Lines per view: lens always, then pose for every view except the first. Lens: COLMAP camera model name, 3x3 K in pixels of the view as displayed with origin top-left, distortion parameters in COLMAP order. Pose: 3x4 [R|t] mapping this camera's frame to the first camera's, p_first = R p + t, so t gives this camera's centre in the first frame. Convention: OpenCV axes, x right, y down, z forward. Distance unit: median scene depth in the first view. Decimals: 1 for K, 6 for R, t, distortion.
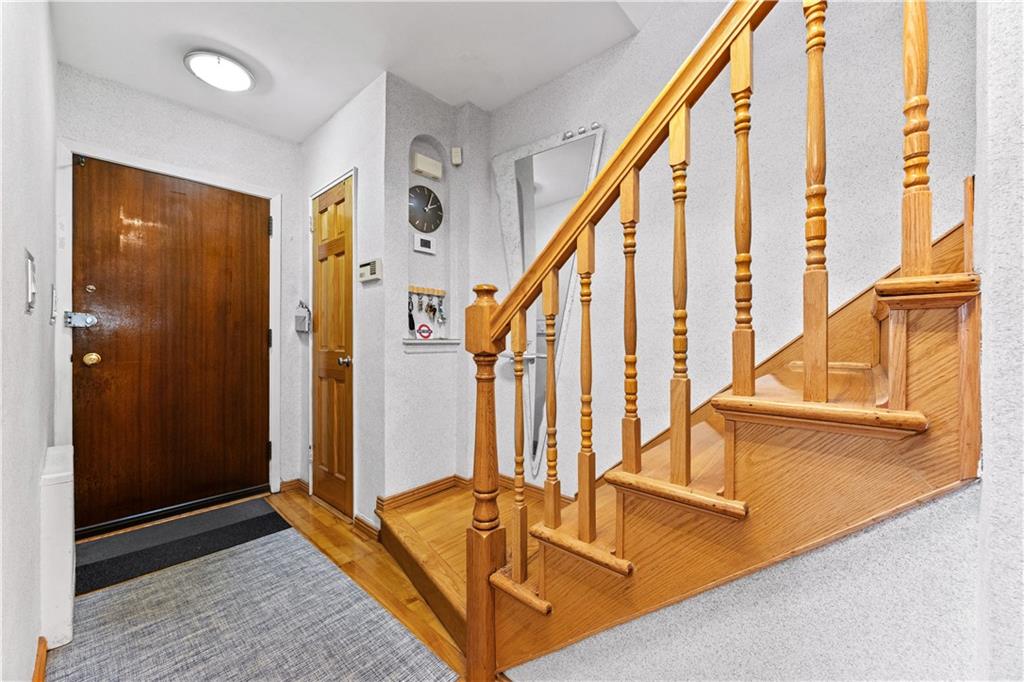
lens RADIAL K [[397.9, 0, 510.1], [0, 397.9, 344.4], [0, 0, 1]] dist [-0.001183, -0.000019]
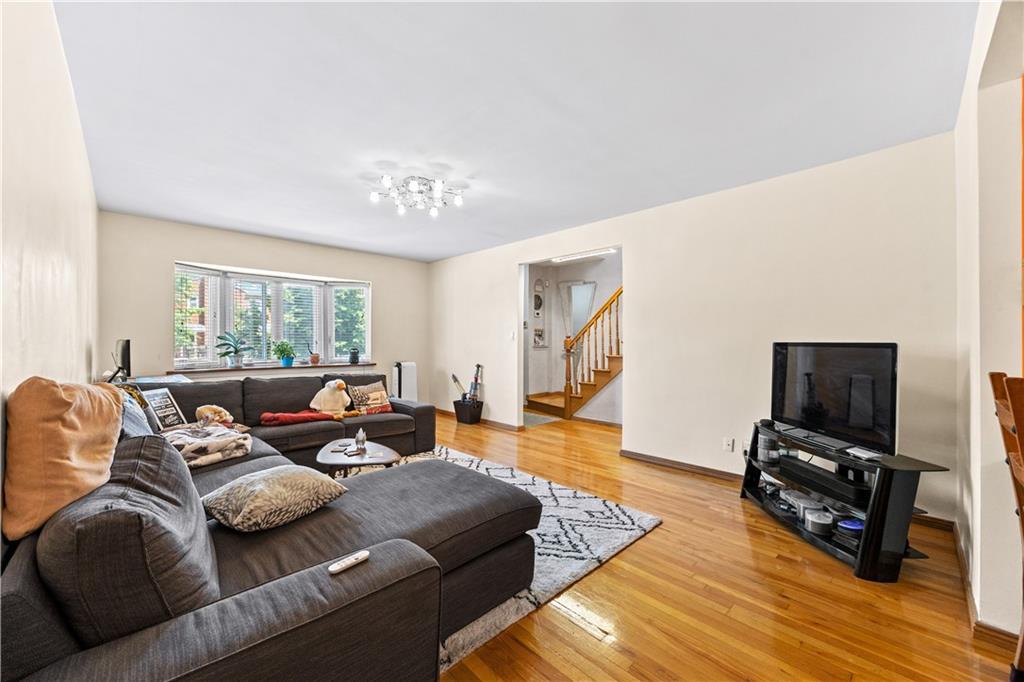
lens RADIAL K [[397.9, 0, 507.7], [0, 397.9, 344.0], [0, 0, 1]] dist [-0.001183, -0.000019]
pose [[0.998811, -0.003049, -0.048659, -0.295777], [0.003184, 0.999991, 0.002694, -0.033058], [0.048651, -0.002846, 0.998812, -2.038914]]
